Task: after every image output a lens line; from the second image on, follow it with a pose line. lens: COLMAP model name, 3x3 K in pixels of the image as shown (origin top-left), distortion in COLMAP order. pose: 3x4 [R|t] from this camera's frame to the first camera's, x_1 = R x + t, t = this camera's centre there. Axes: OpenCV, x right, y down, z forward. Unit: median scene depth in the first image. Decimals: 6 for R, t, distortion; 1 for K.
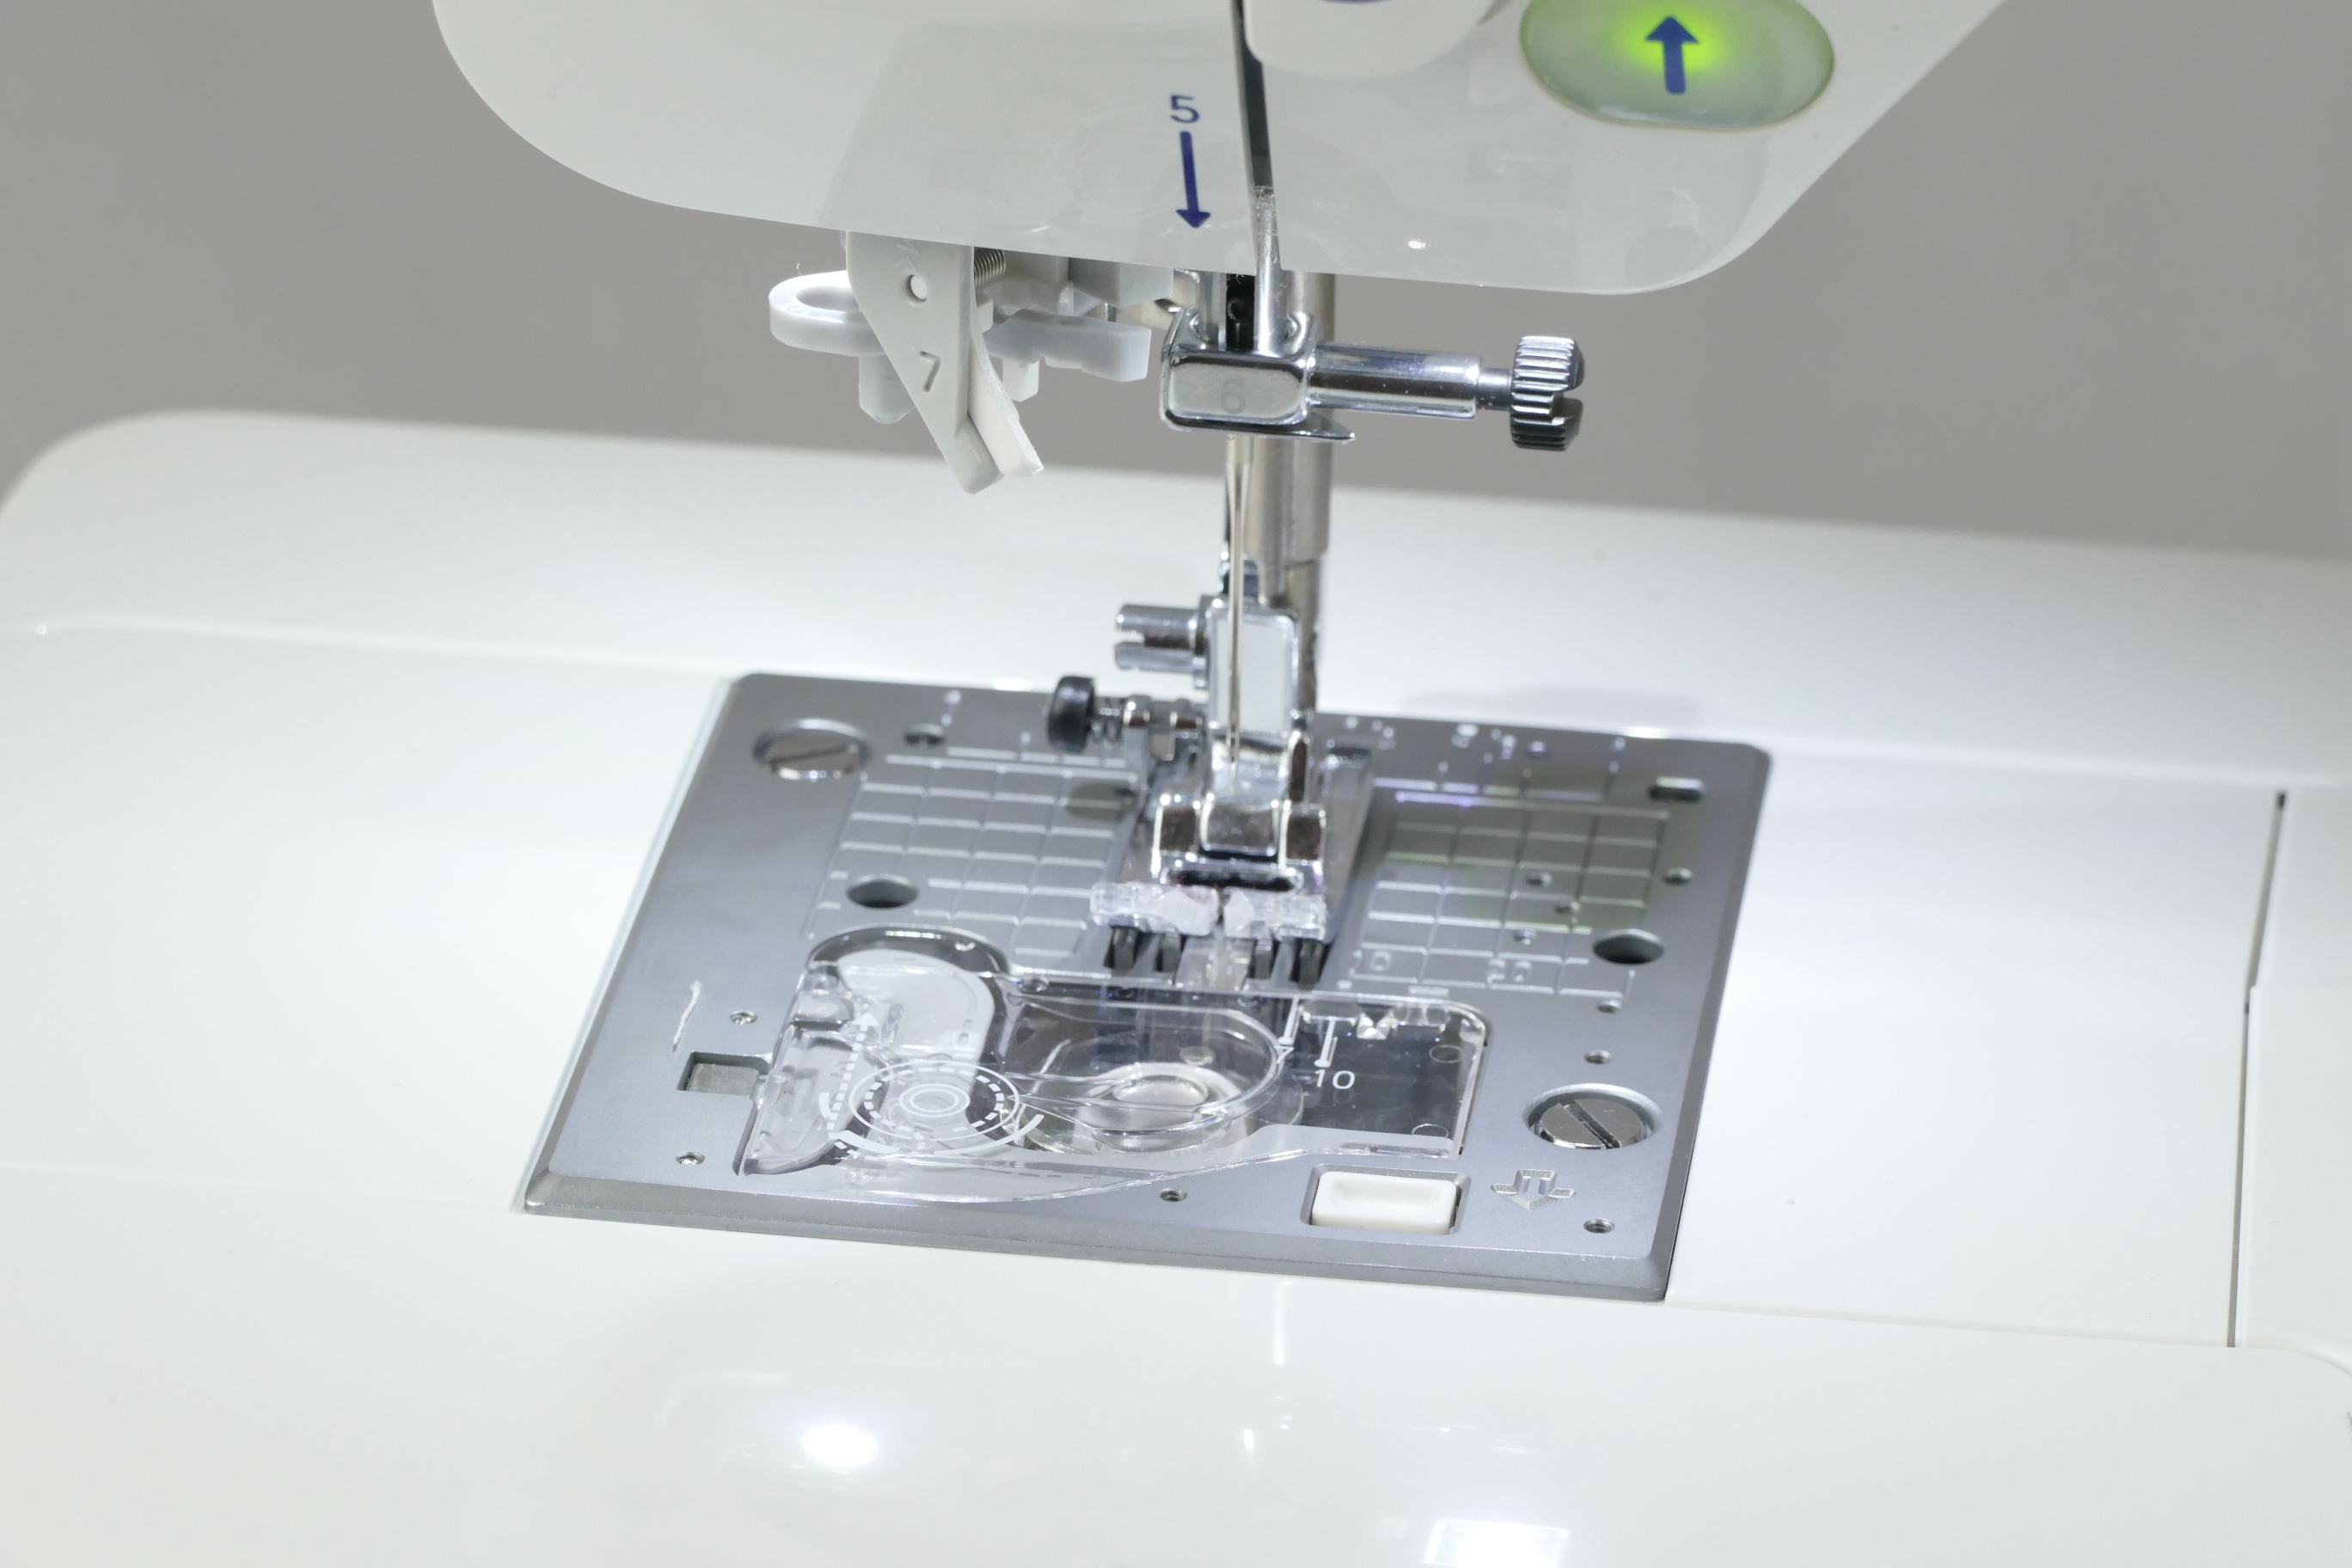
lens RADIAL K [[11437.1, 0, 1181.3], [0, 11437.1, 783.9], [0, 0, 1]] dist [0.076033, 0.000000]
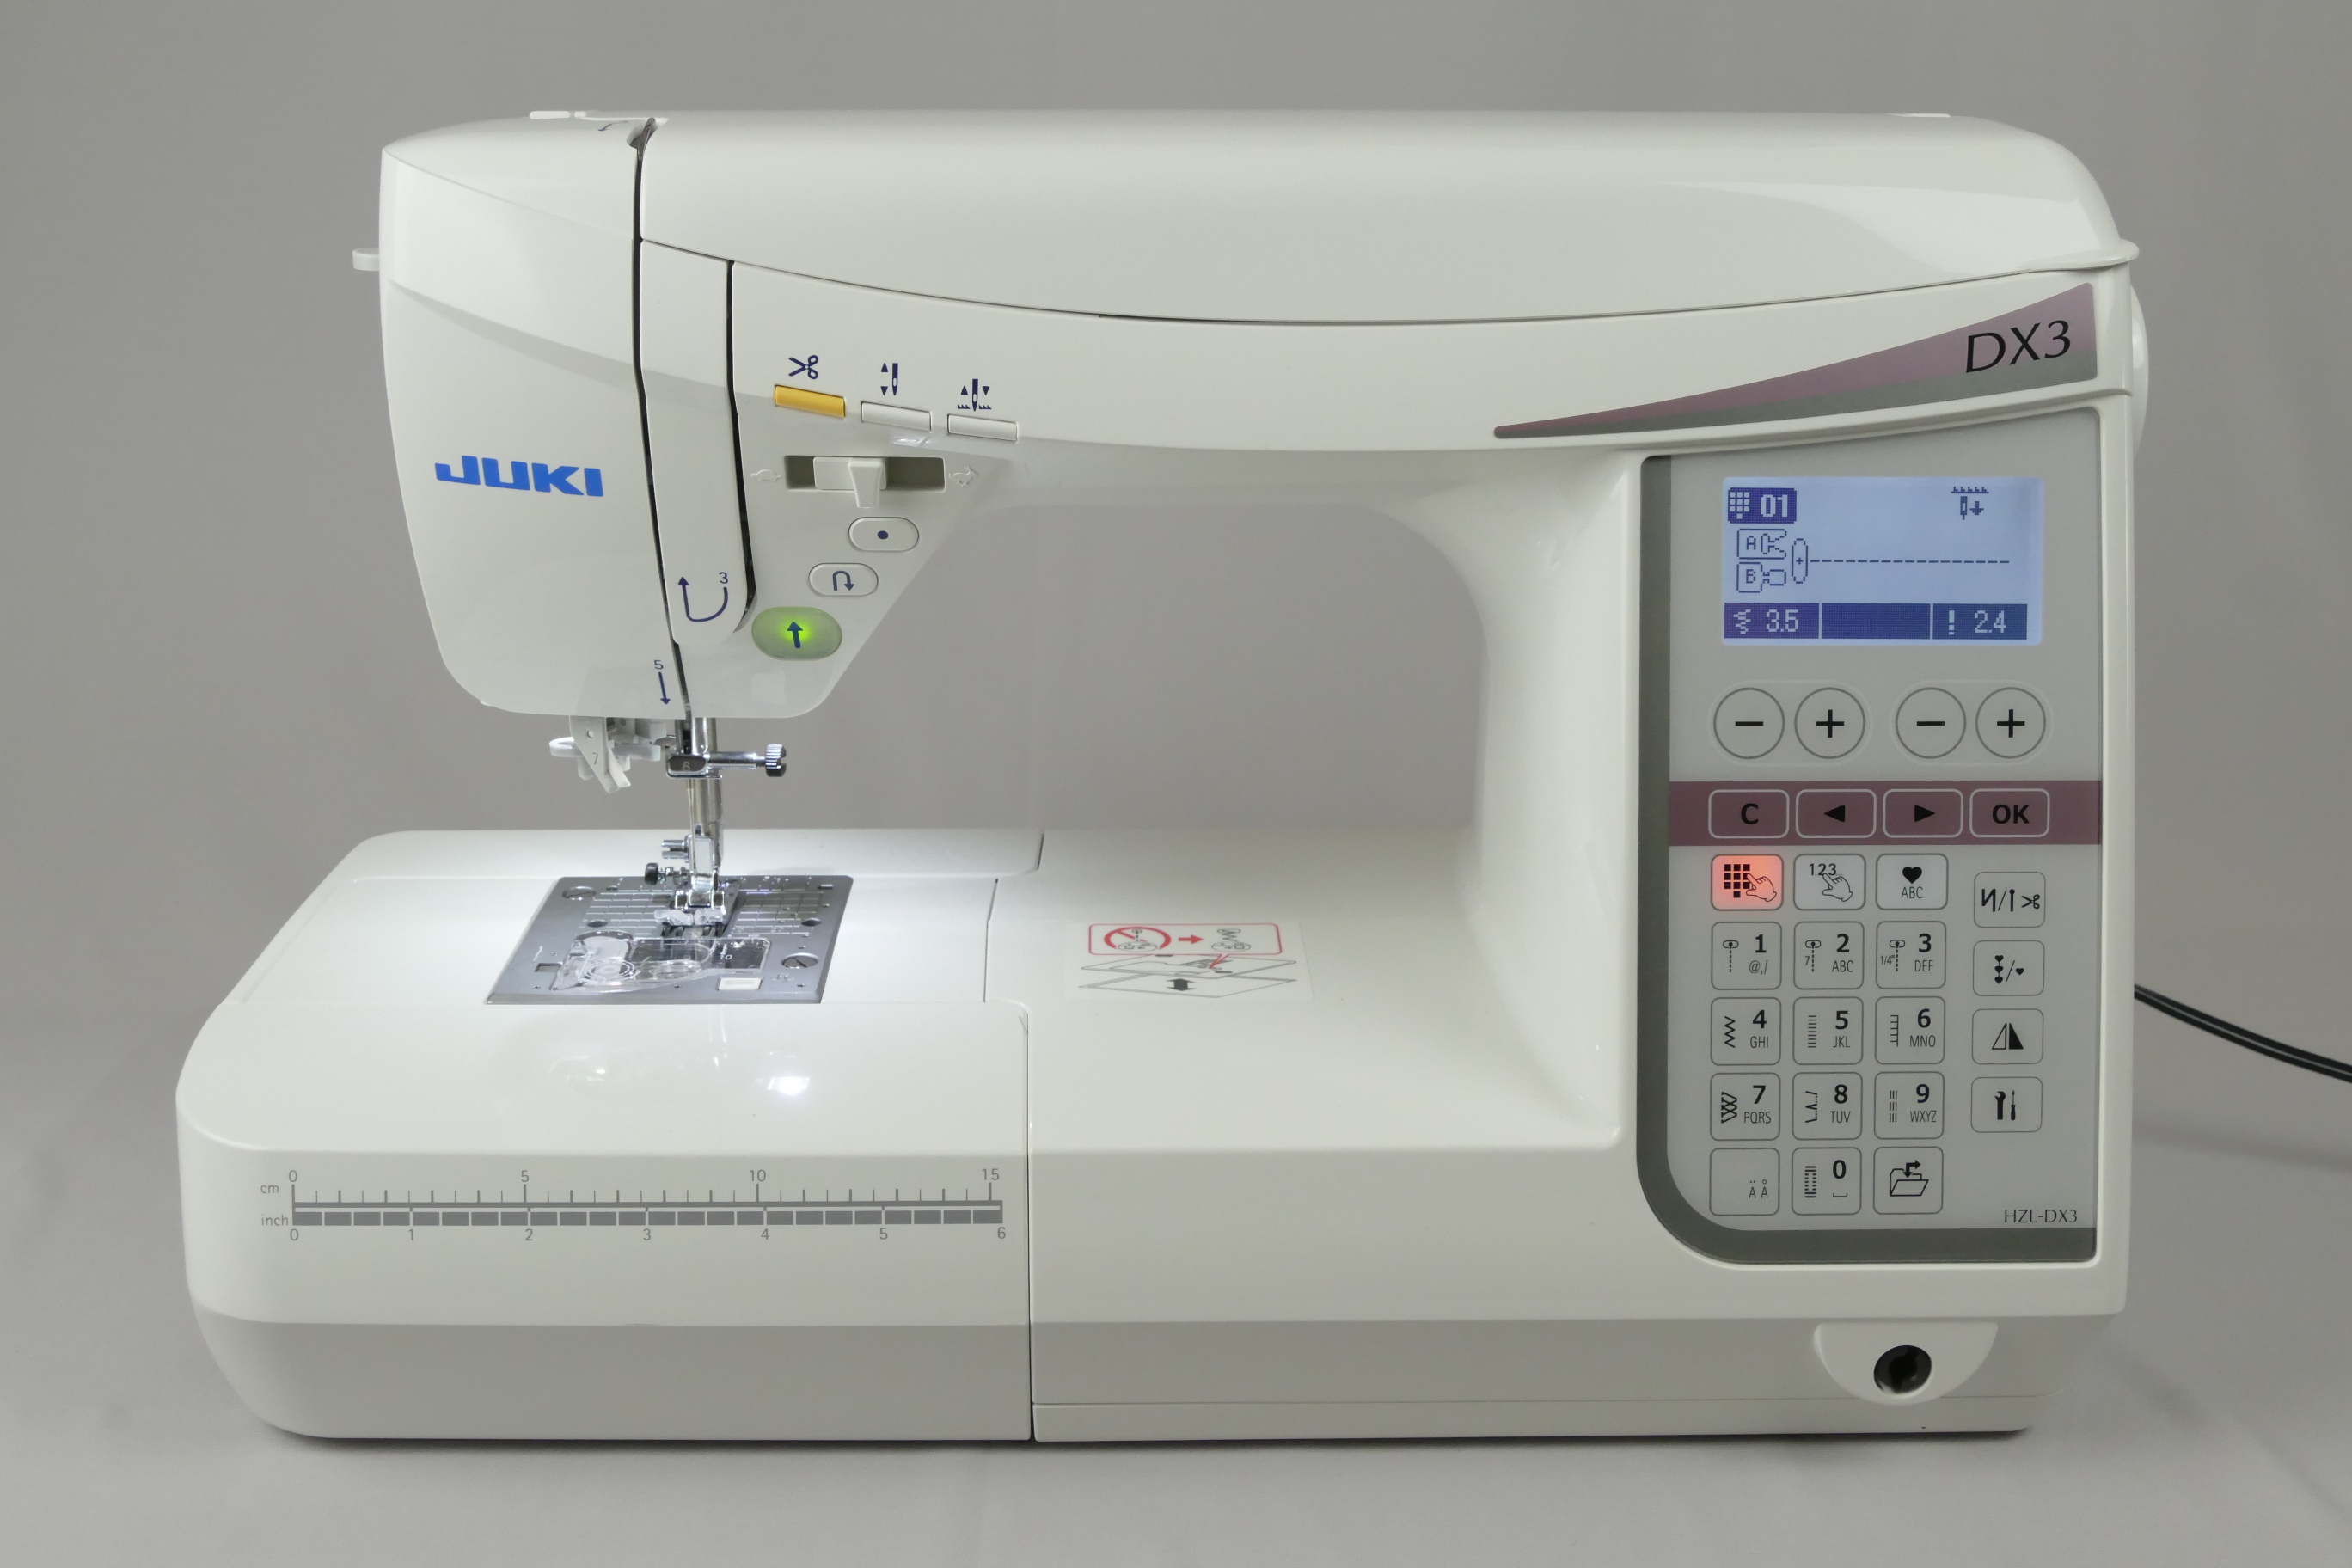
lens RADIAL K [[2650.2, 0, 1175.5], [0, 2650.2, 780.2], [0, 0, 1]] dist [-0.020531, 0.000000]
pose [[0.987568, -0.059617, 0.145448, 0.034357], [0.080051, 0.987058, -0.138952, 0.095470], [-0.135282, 0.148867, 0.979560, 0.178531]]
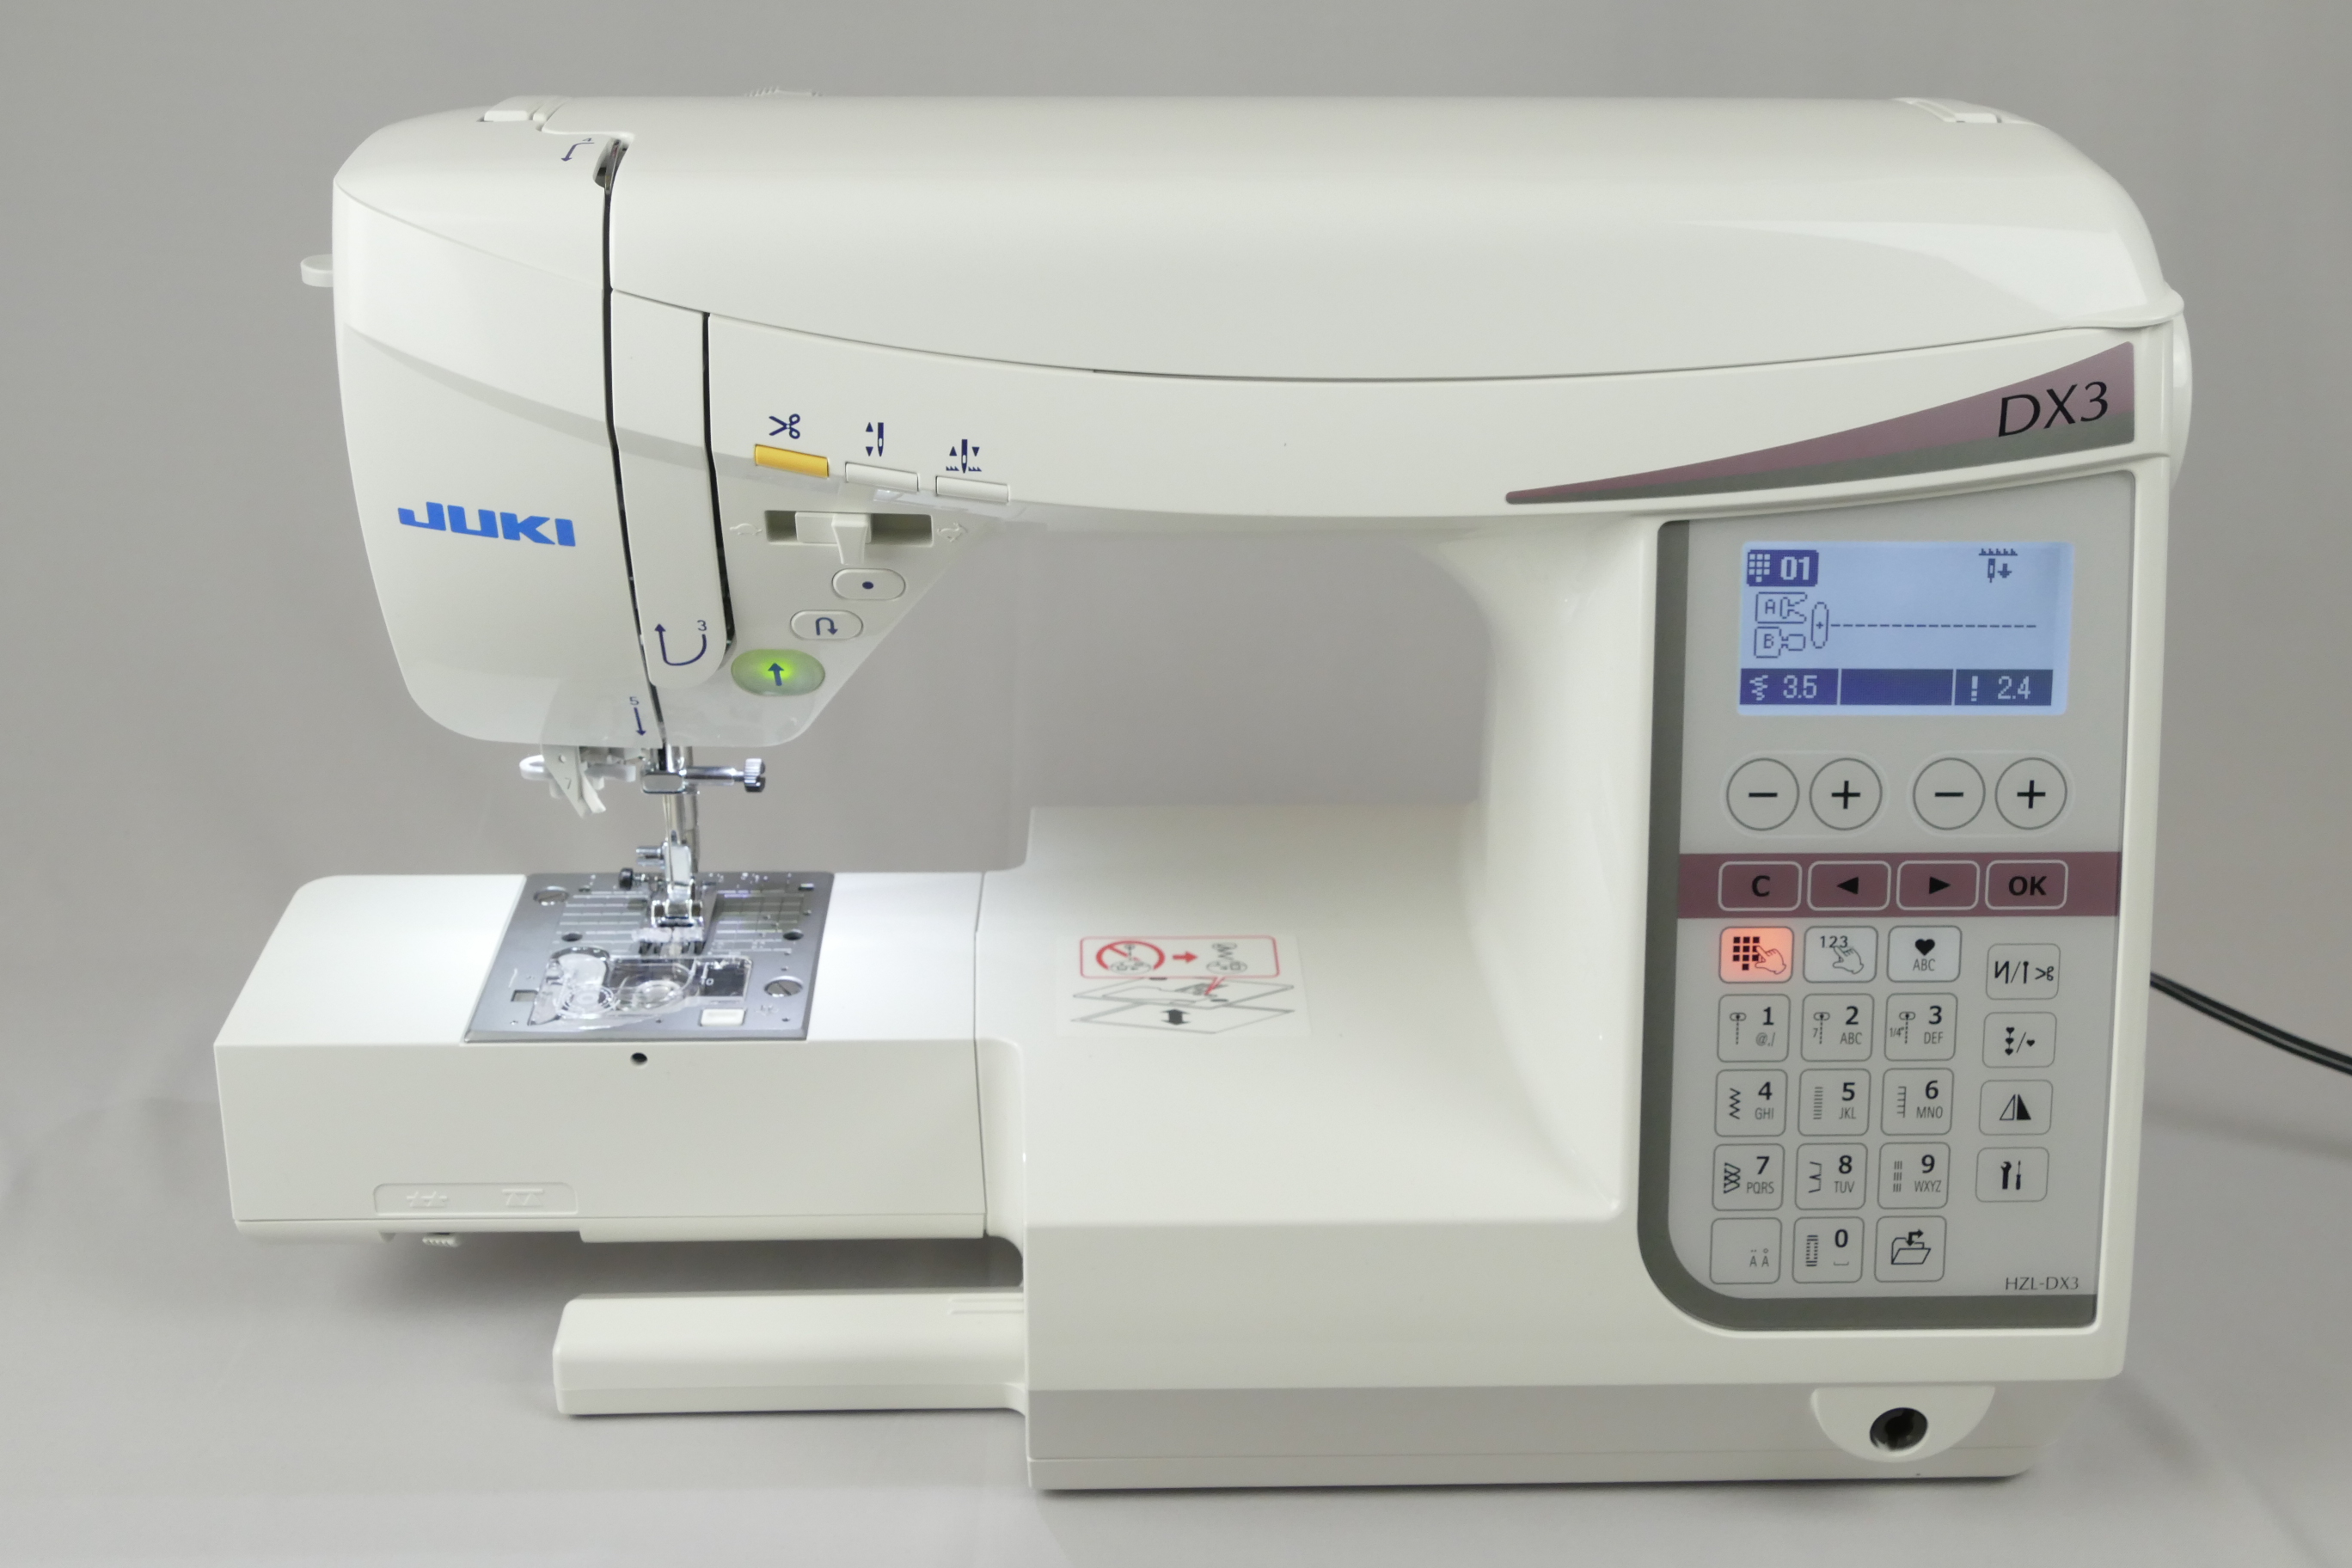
lens RADIAL K [[2854.3, 0, 1178.8], [0, 2854.3, 782.2], [0, 0, 1]] dist [-0.024543, 0.000000]
pose [[0.986139, -0.074969, 0.148018, 0.030418], [0.078753, 0.996696, -0.019865, -0.005422], [-0.146039, 0.031246, 0.988785, 0.138128]]
